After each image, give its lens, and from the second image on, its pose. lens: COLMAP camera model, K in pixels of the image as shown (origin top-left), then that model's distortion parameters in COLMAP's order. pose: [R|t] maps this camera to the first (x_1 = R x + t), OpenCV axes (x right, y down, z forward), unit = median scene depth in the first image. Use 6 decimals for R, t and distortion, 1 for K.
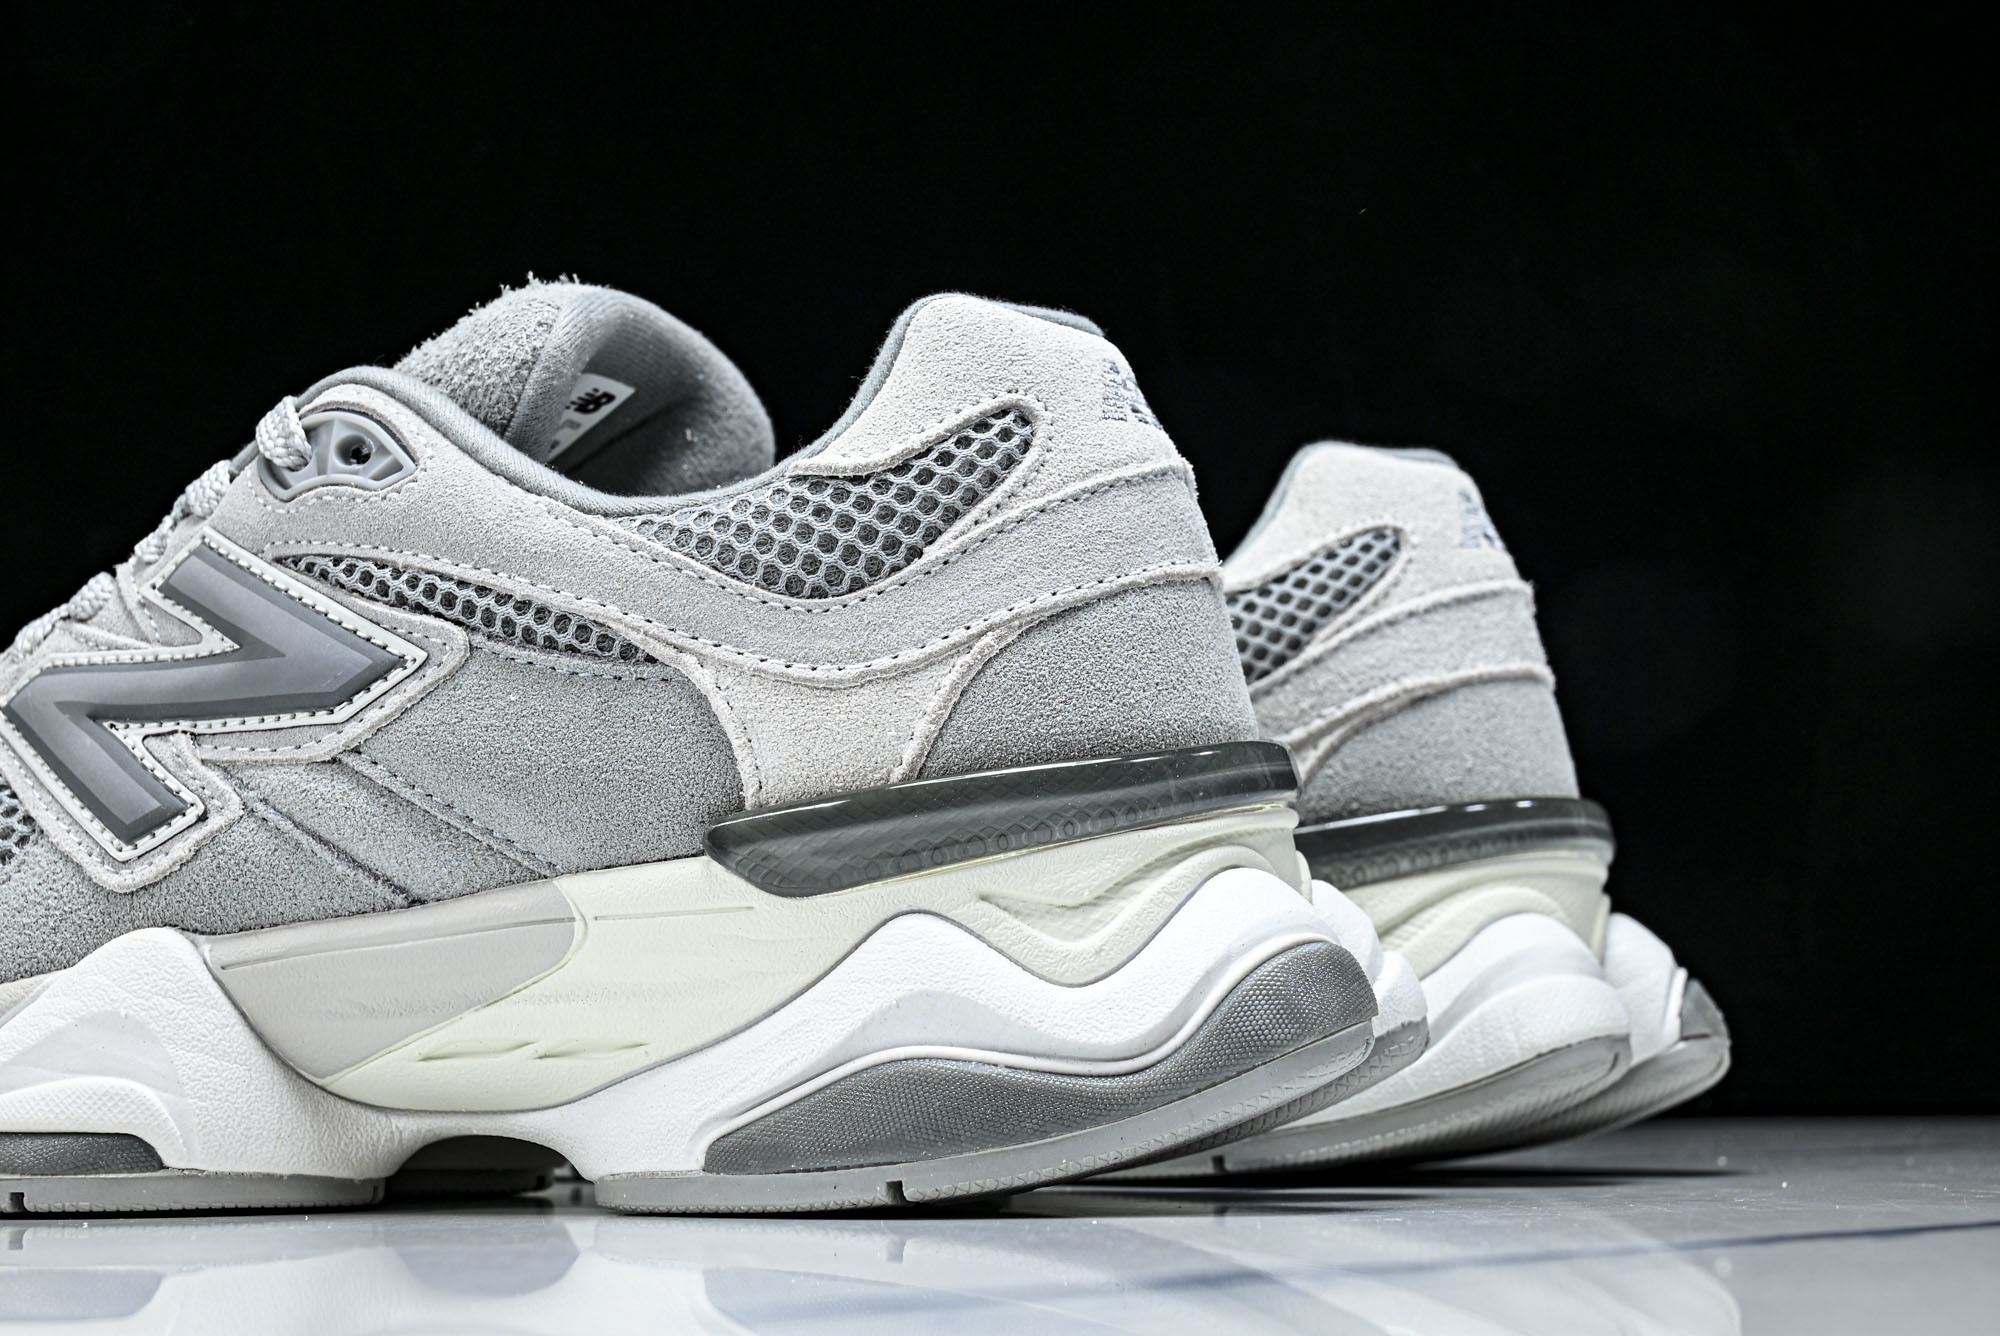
lens RADIAL K [[3406.1, 0, 1000.0], [0, 3406.1, 668.0], [0, 0, 1]] dist [0.003512, 0.051649]
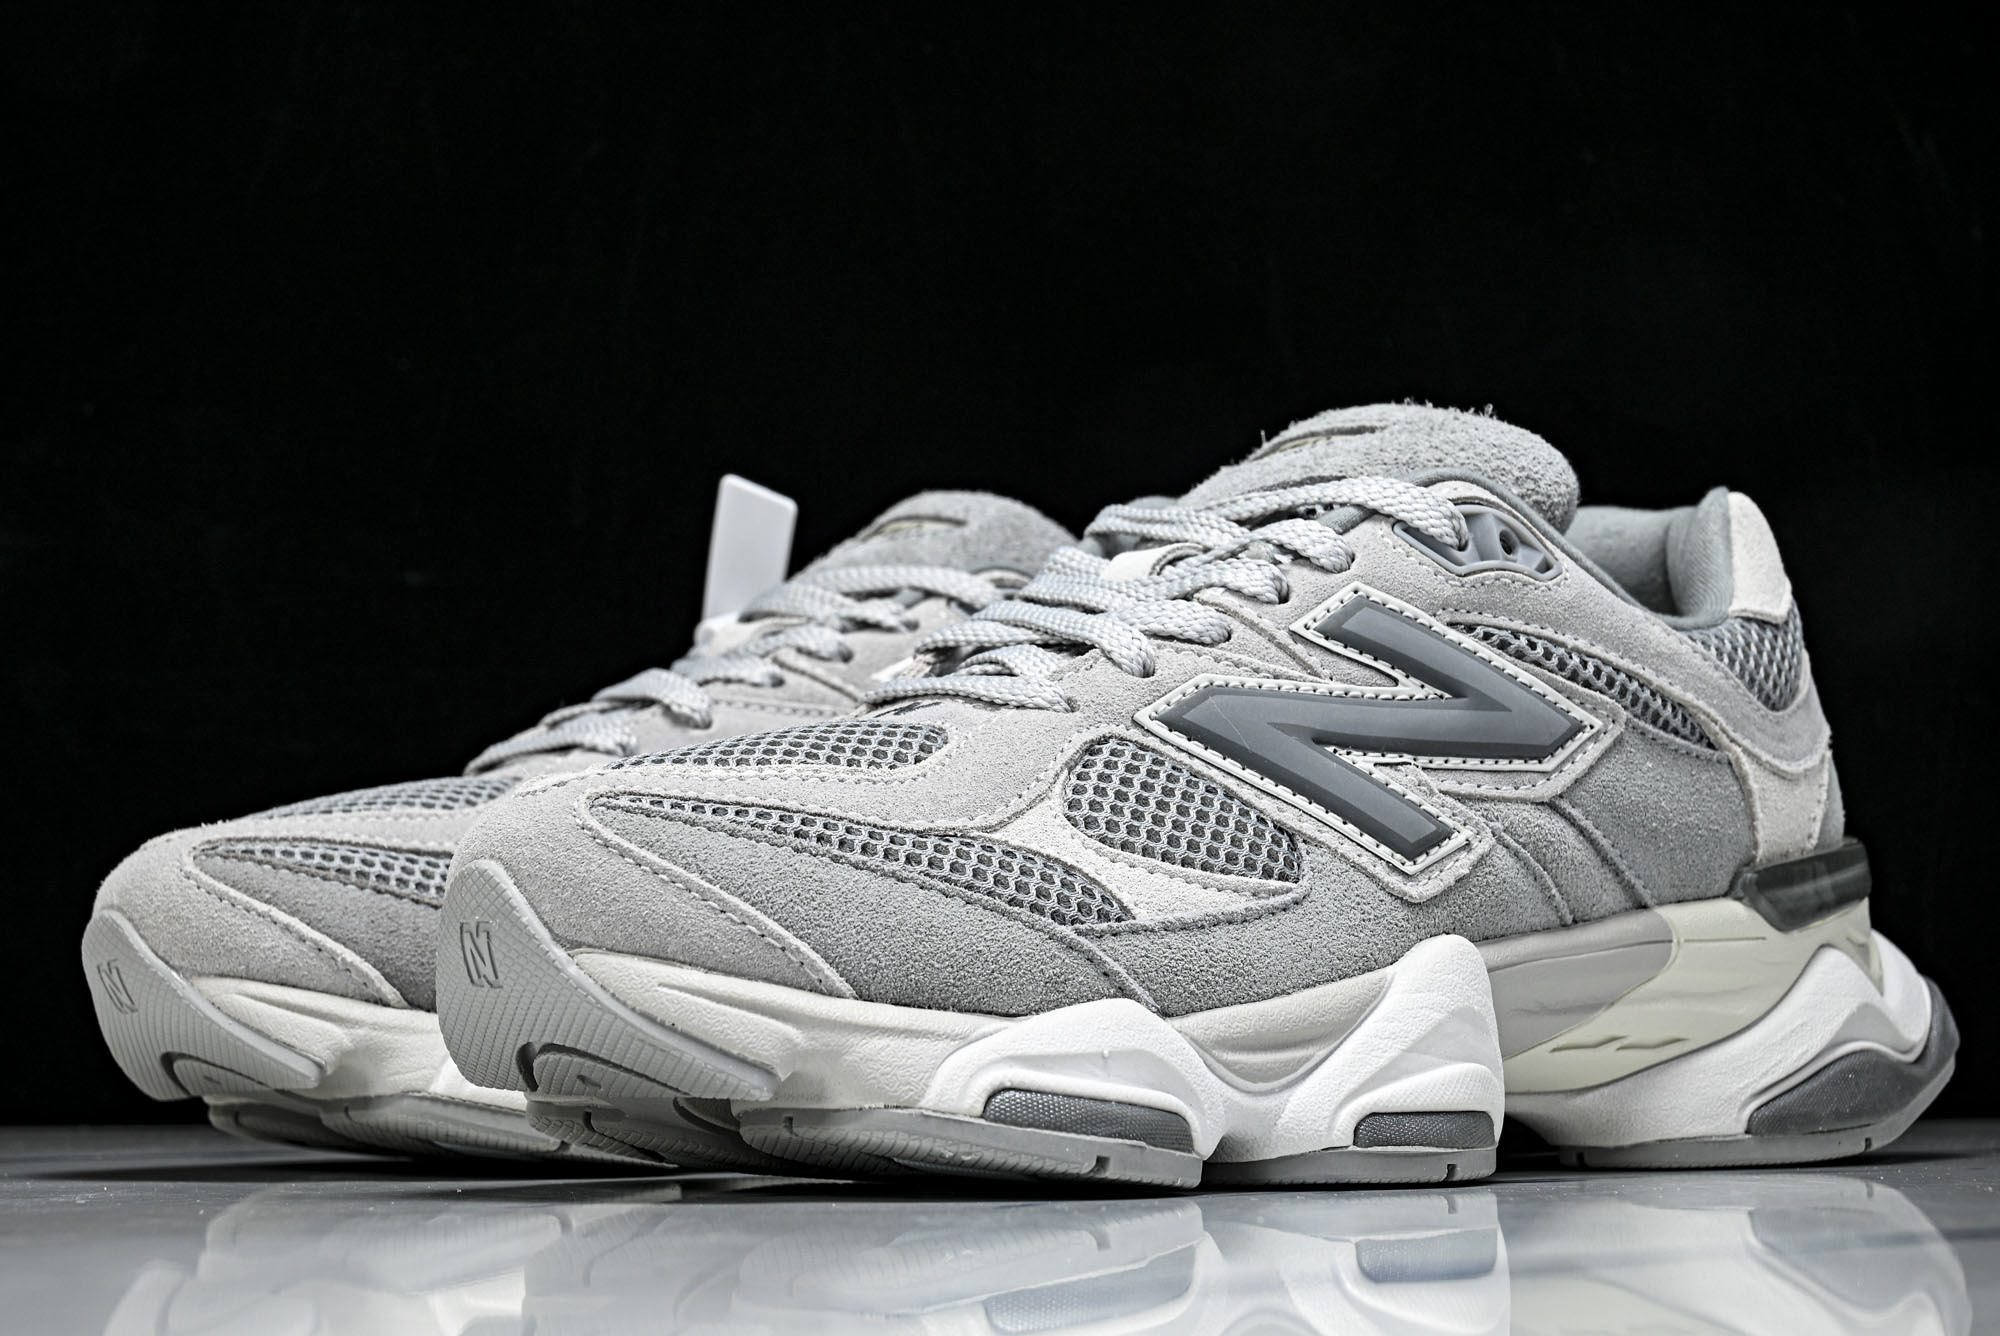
lens RADIAL K [[3406.1, 0, 1000.0], [0, 3406.1, 668.0], [0, 0, 1]] dist [0.003512, 0.051649]
pose [[0.539511, 0.098773, 0.836165, -1.331707], [-0.095363, 0.993873, -0.055872, 0.066573], [-0.836561, -0.049596, 0.545625, 0.509635]]
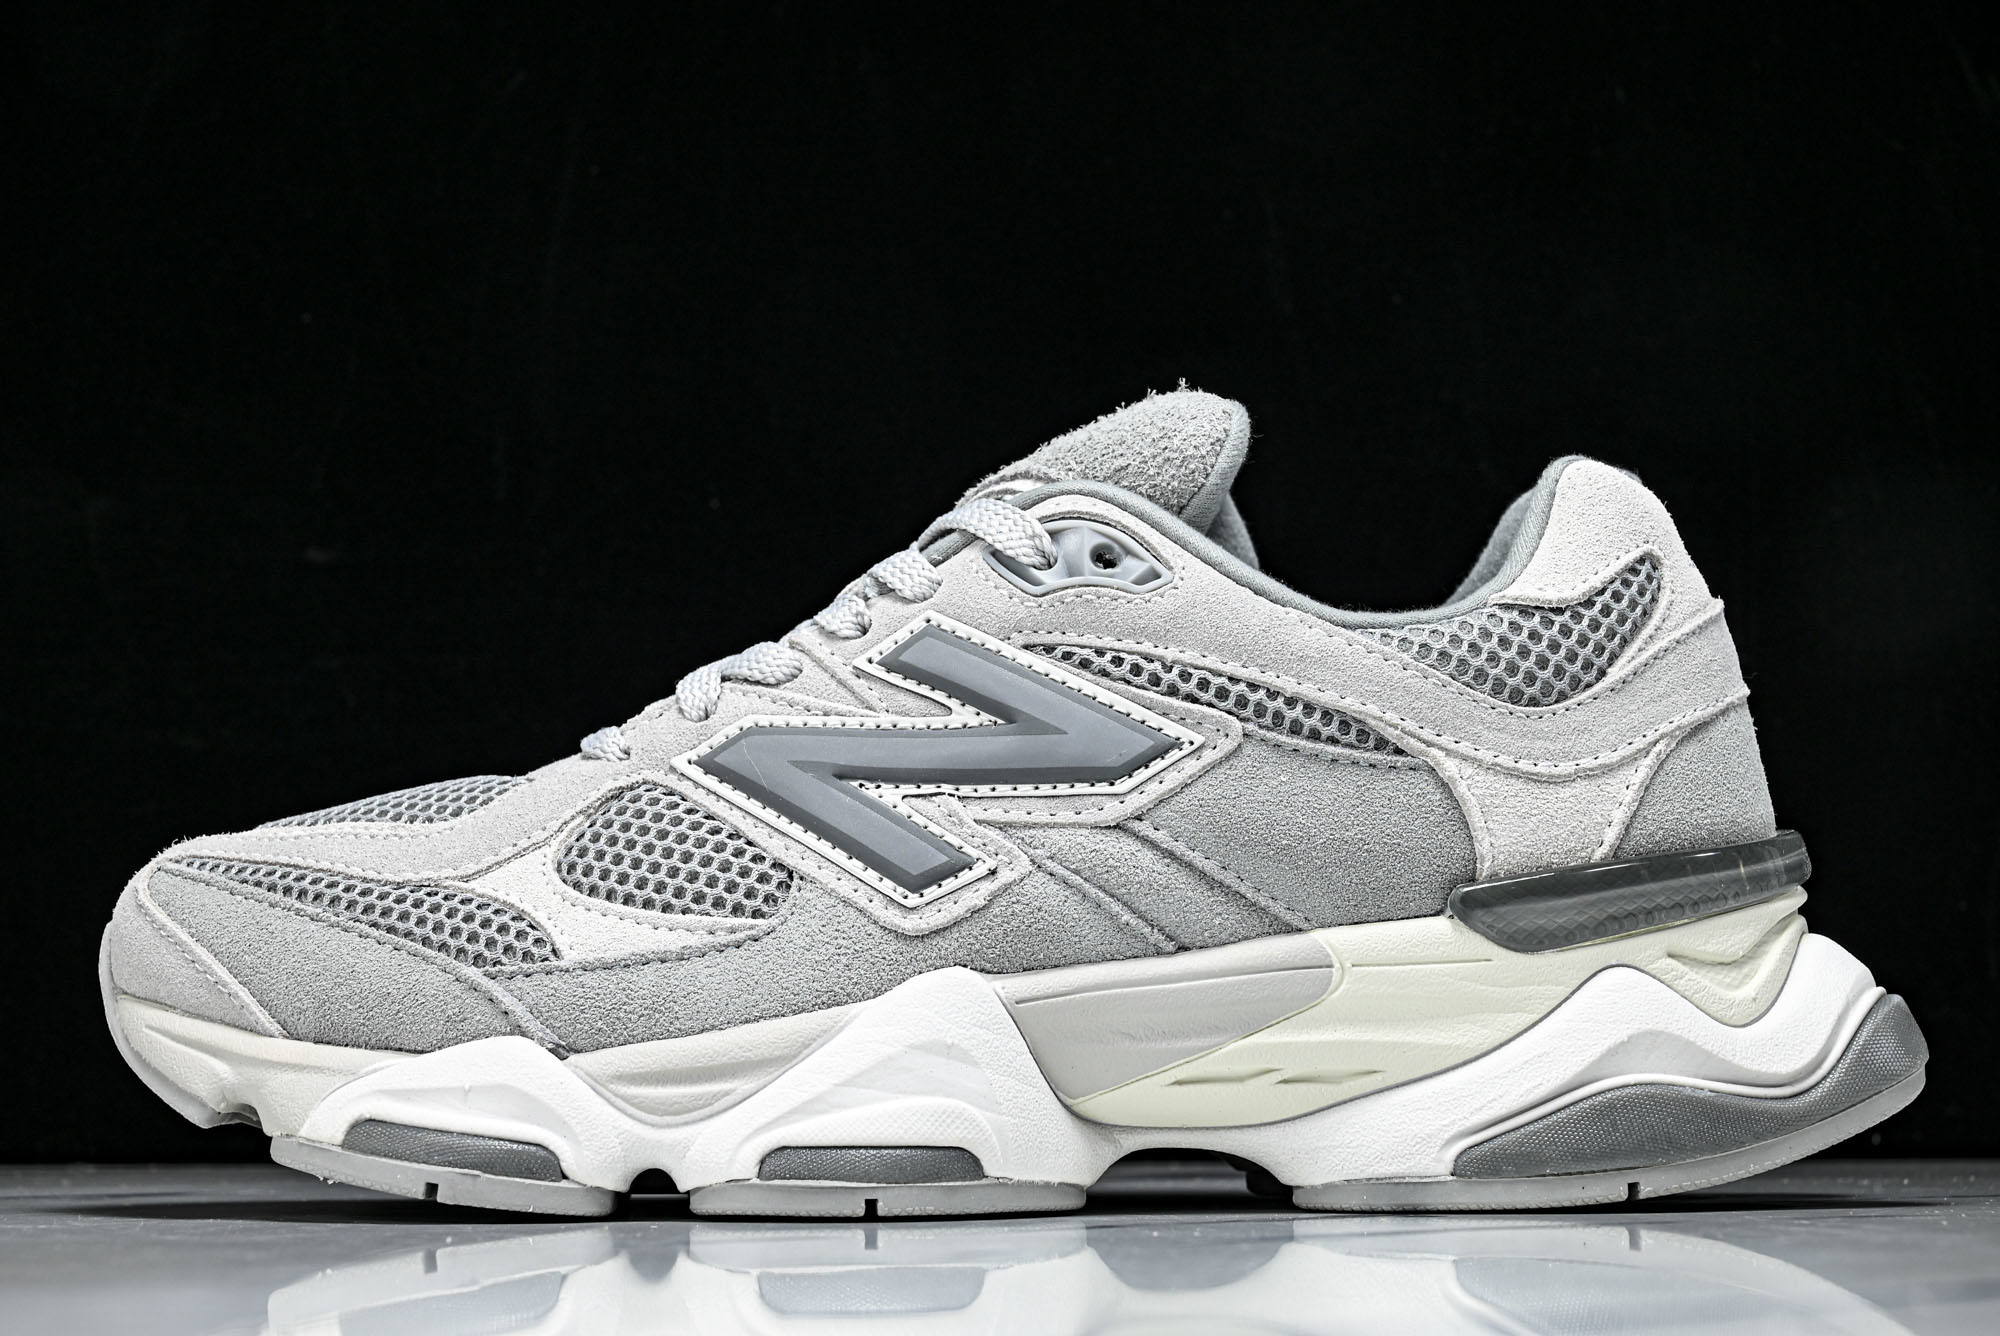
lens RADIAL K [[3633.1, 0, 1000.0], [0, 3633.1, 668.0], [0, 0, 1]] dist [0.020116, -0.024175]
pose [[0.930218, 0.043987, 0.364361, -0.694335], [-0.045310, 0.998961, -0.004922, -0.018939], [-0.364199, -0.011930, 0.931245, -0.141147]]
